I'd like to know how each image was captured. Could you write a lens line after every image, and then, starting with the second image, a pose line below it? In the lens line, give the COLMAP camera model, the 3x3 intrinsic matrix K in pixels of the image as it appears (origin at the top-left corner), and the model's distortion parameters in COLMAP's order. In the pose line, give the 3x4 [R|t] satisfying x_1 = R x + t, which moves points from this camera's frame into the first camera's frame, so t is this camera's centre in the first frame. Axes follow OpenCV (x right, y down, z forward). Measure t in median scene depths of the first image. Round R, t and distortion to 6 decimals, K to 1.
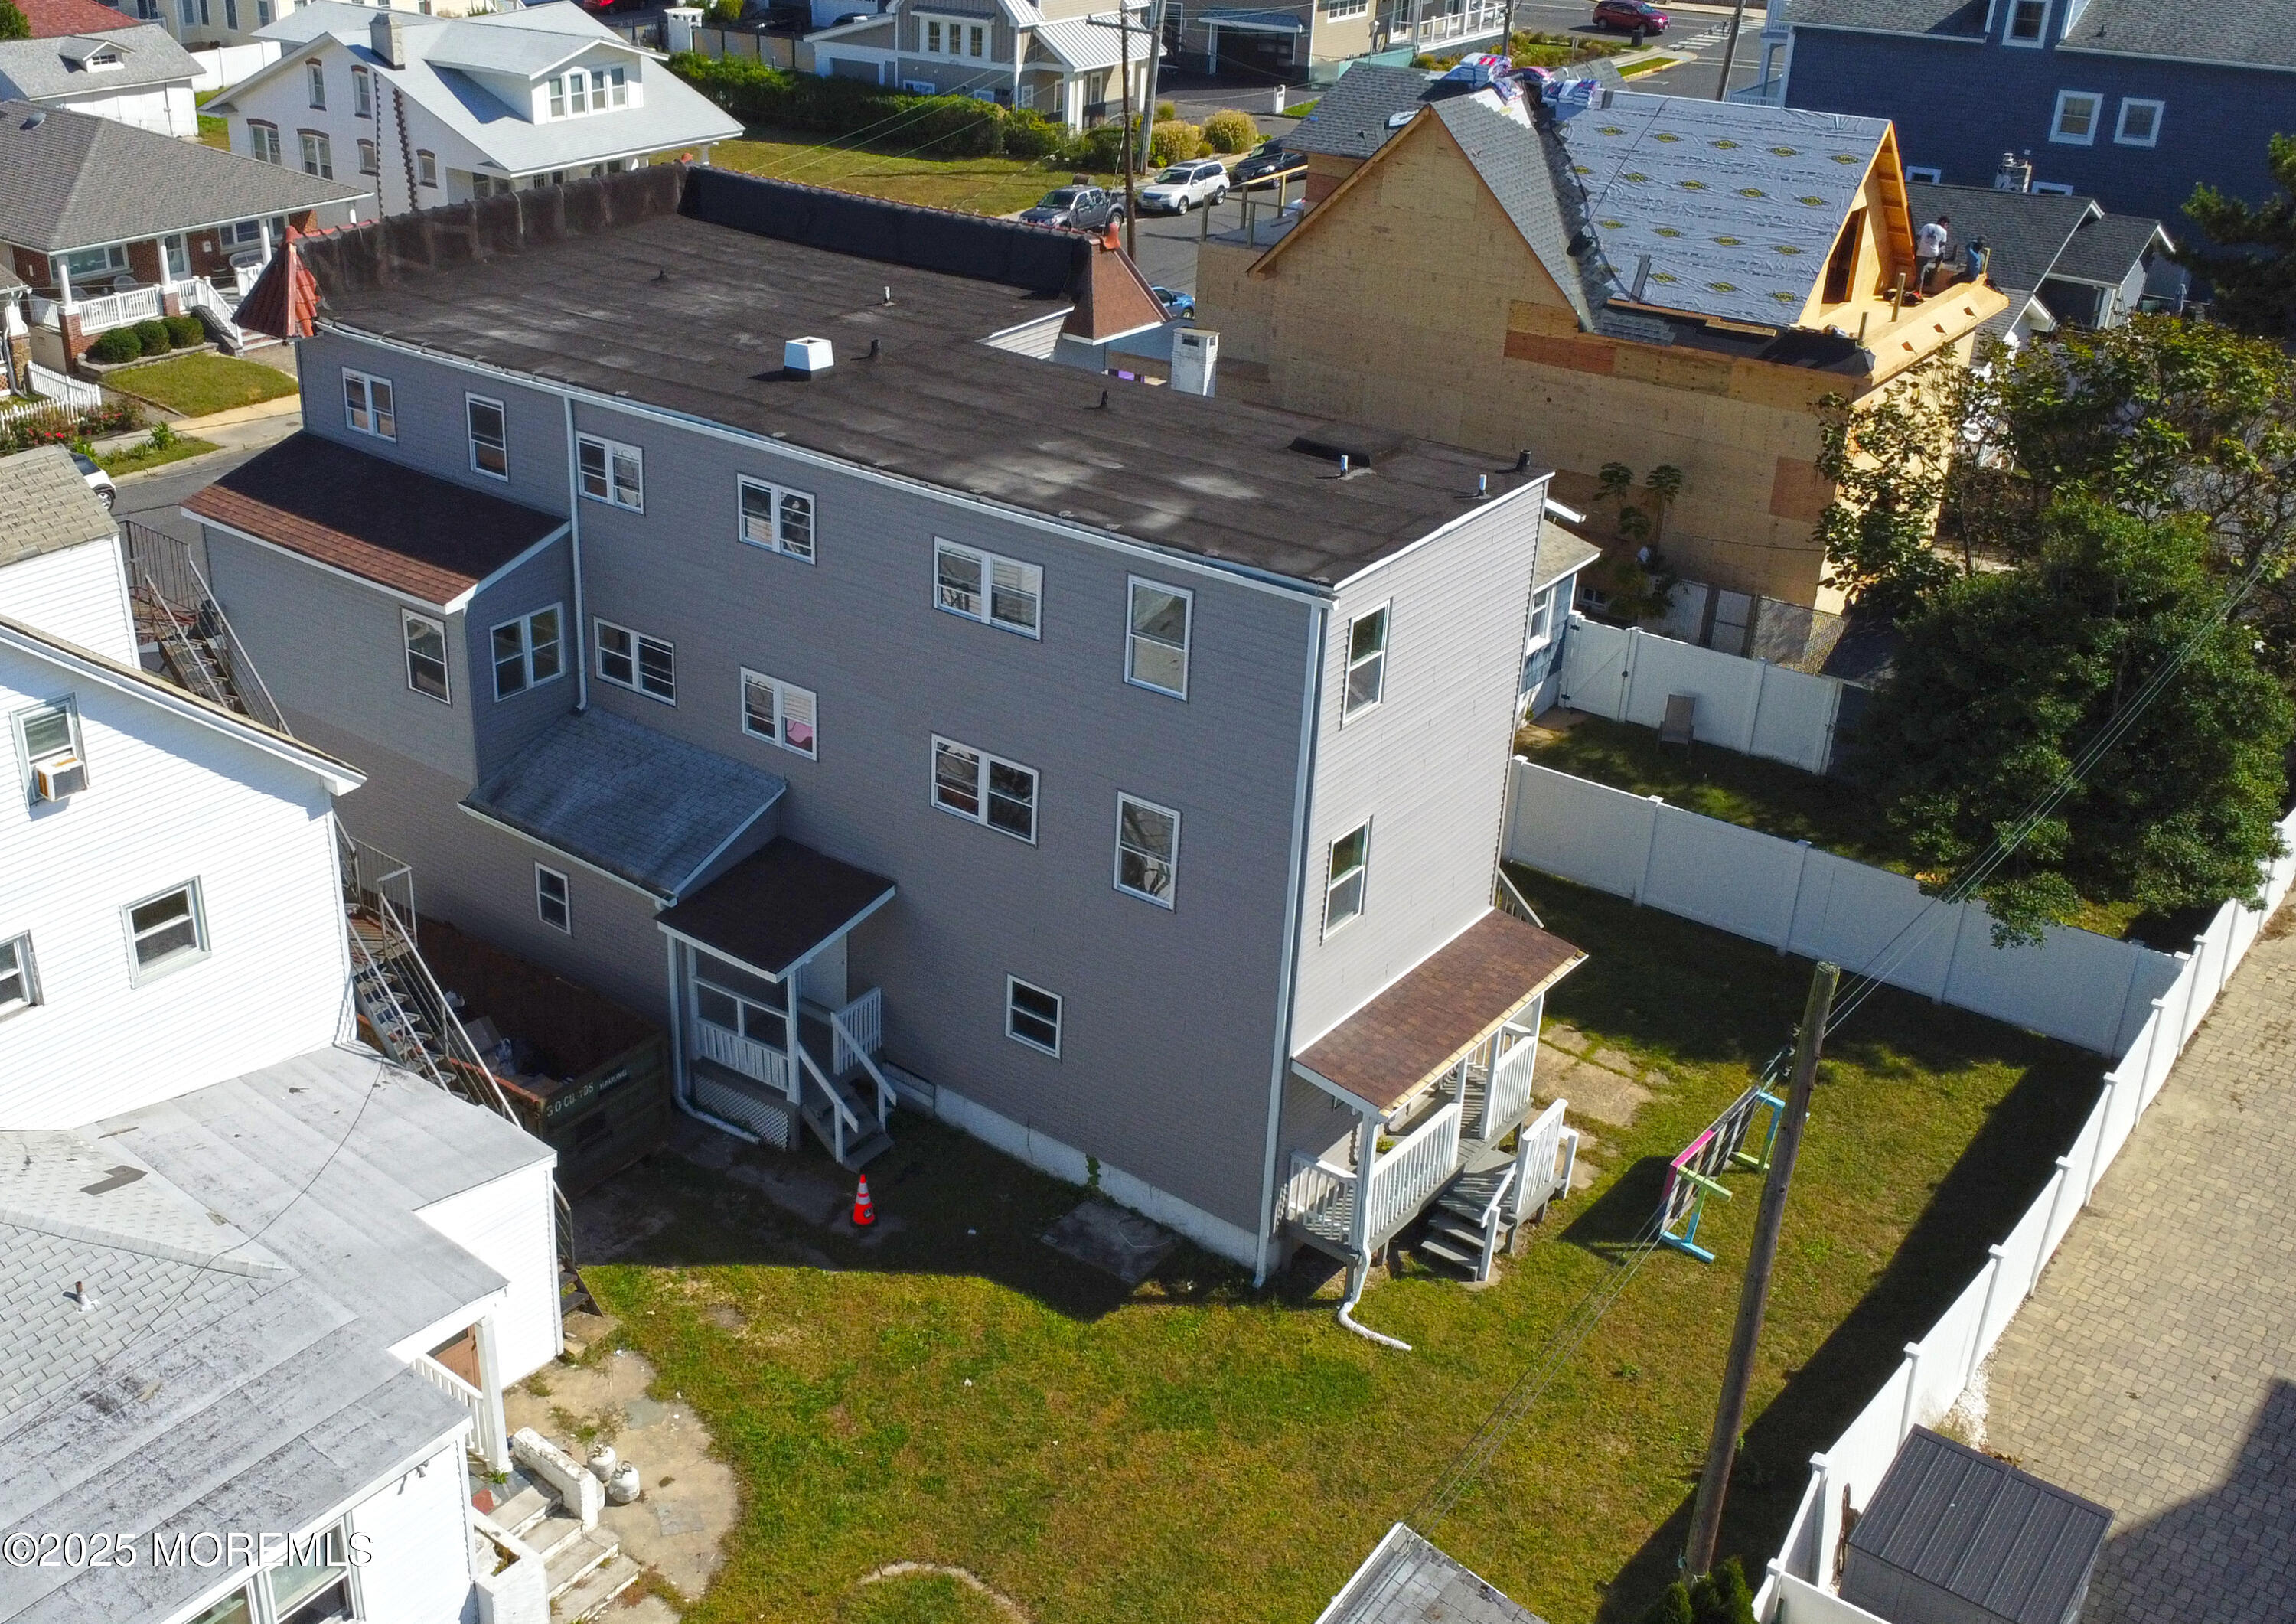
lens RADIAL K [[2233.5, 0, 1148.0], [0, 2233.5, 812.0], [0, 0, 1]] dist [0.017606, -0.008292]
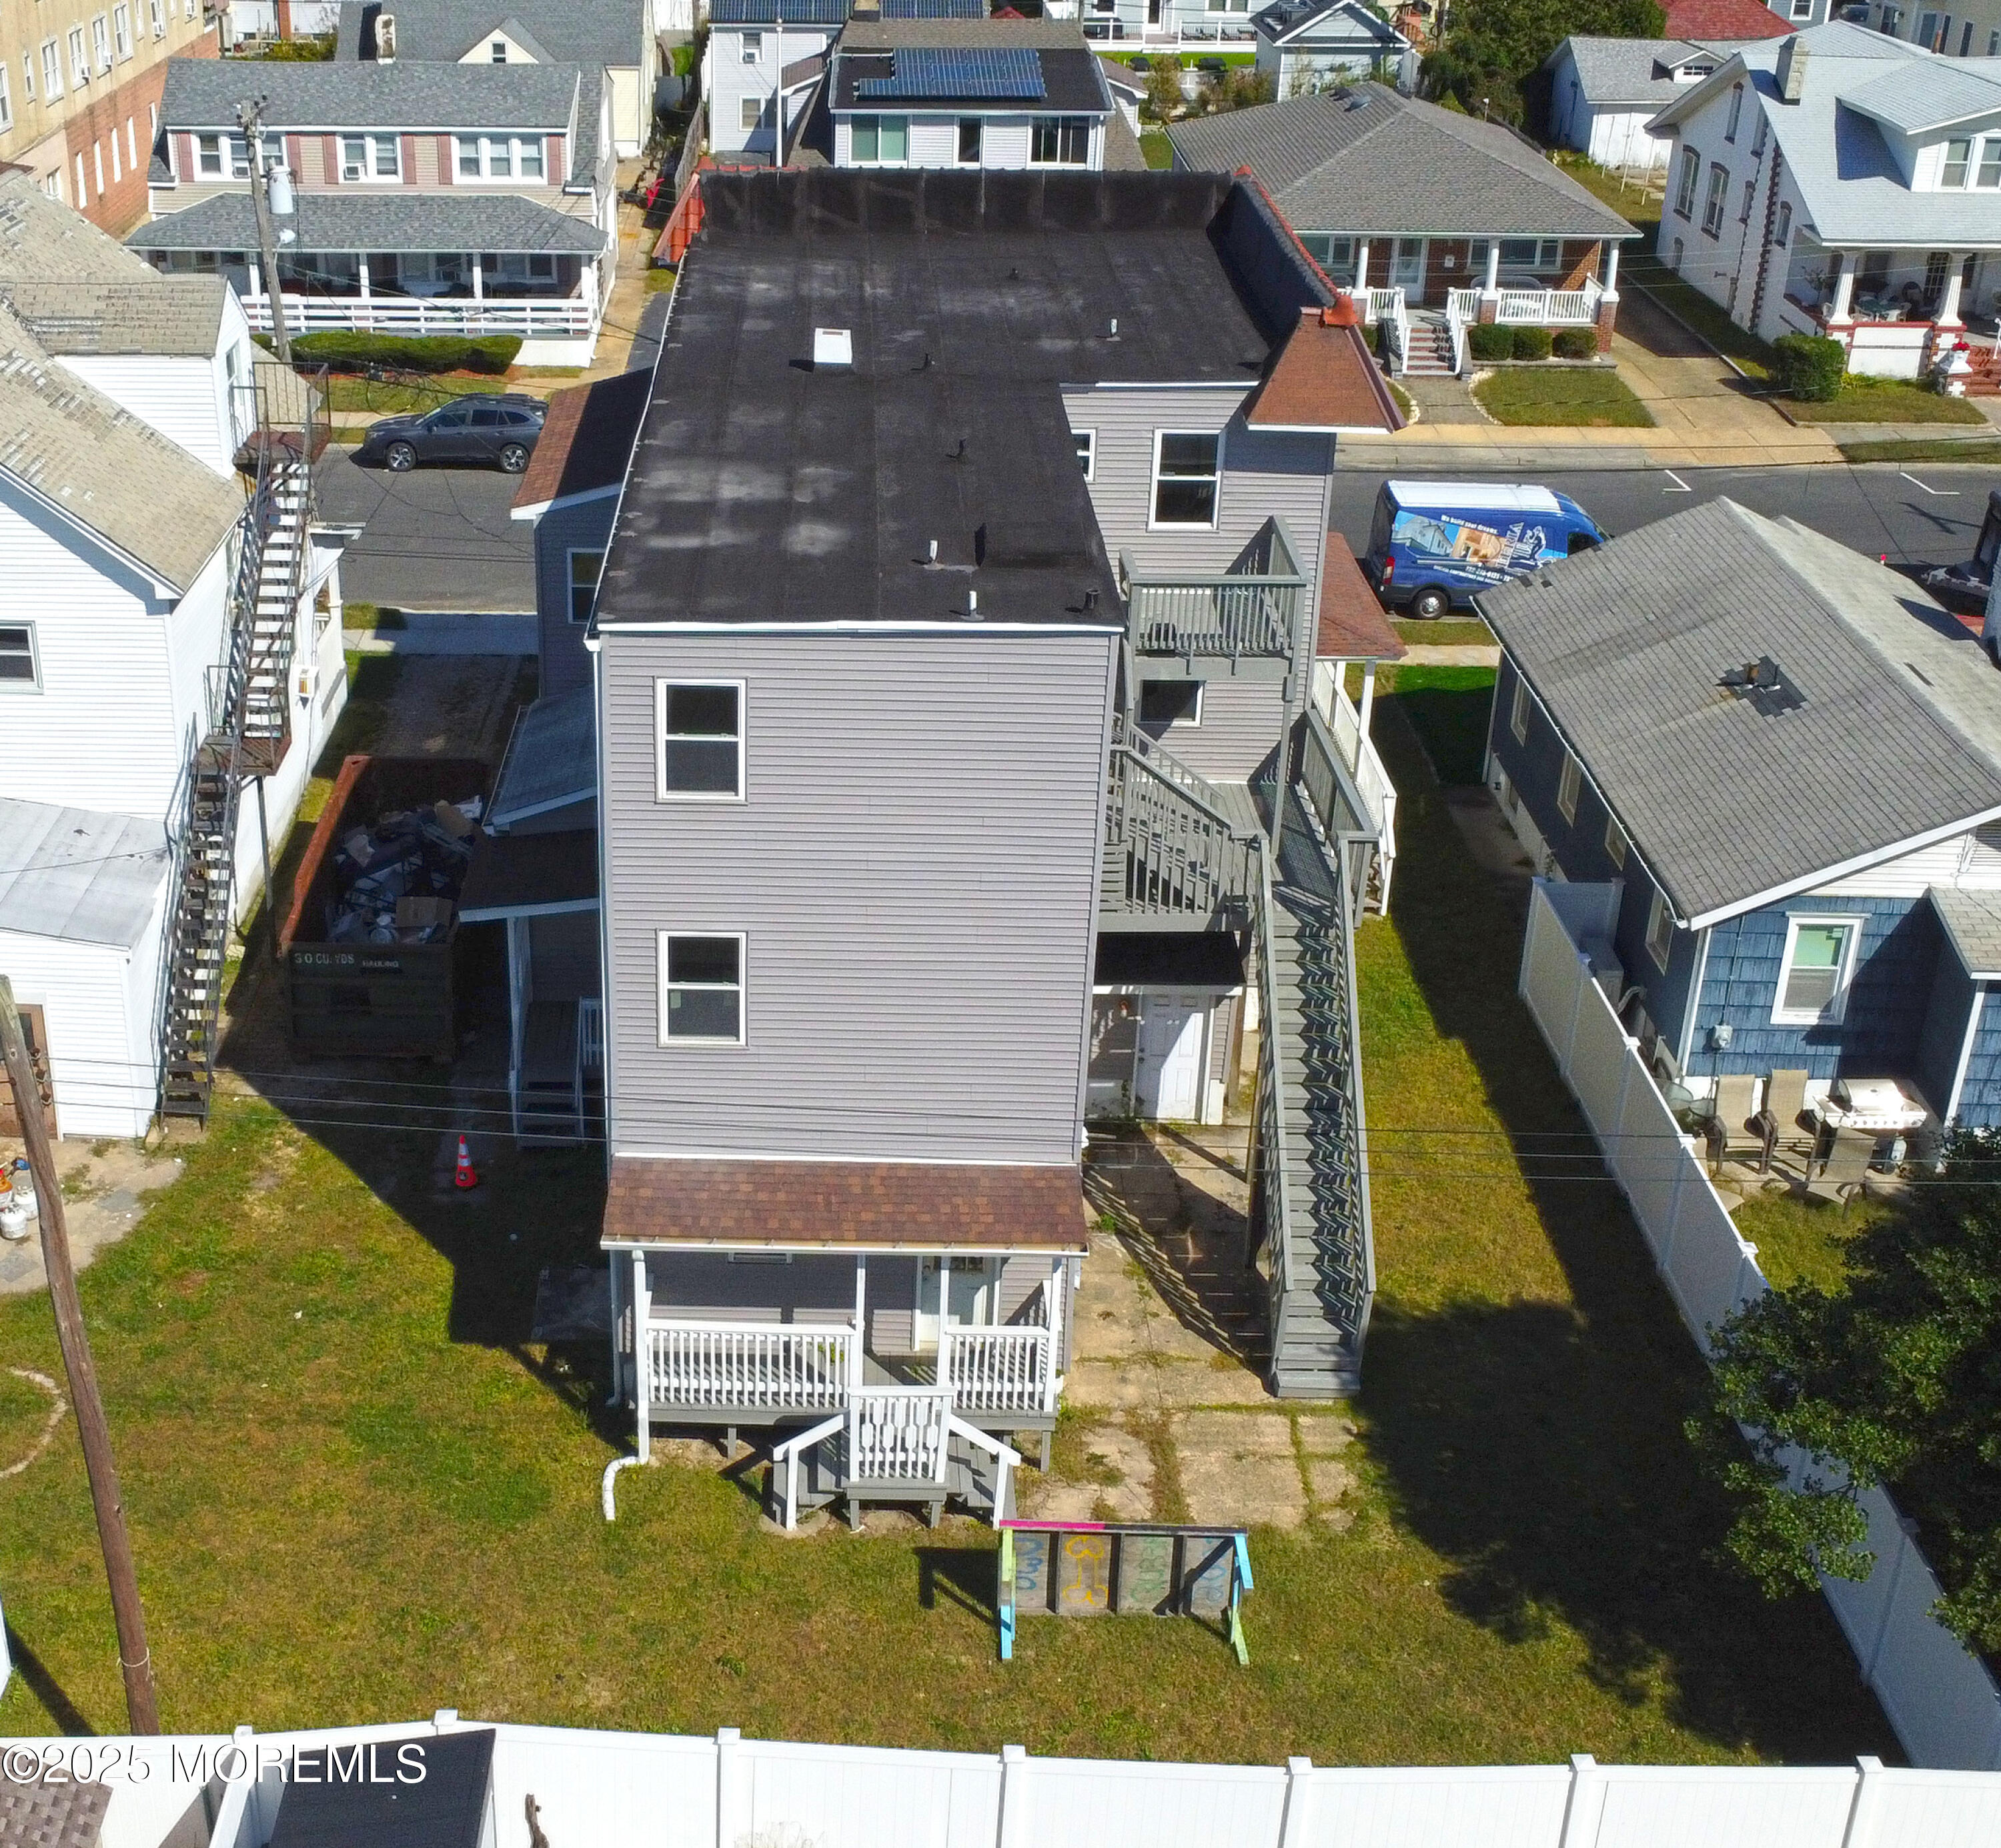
lens RADIAL K [[2750.6, 0, 996.4], [0, 2750.6, 1084.8], [0, 0, 1]] dist [0.016424, -0.018242]
pose [[0.625132, 0.364925, -0.689956, 0.869071], [-0.356838, 0.919803, 0.163182, -0.144559], [0.694173, 0.144192, 0.705218, 0.303378]]
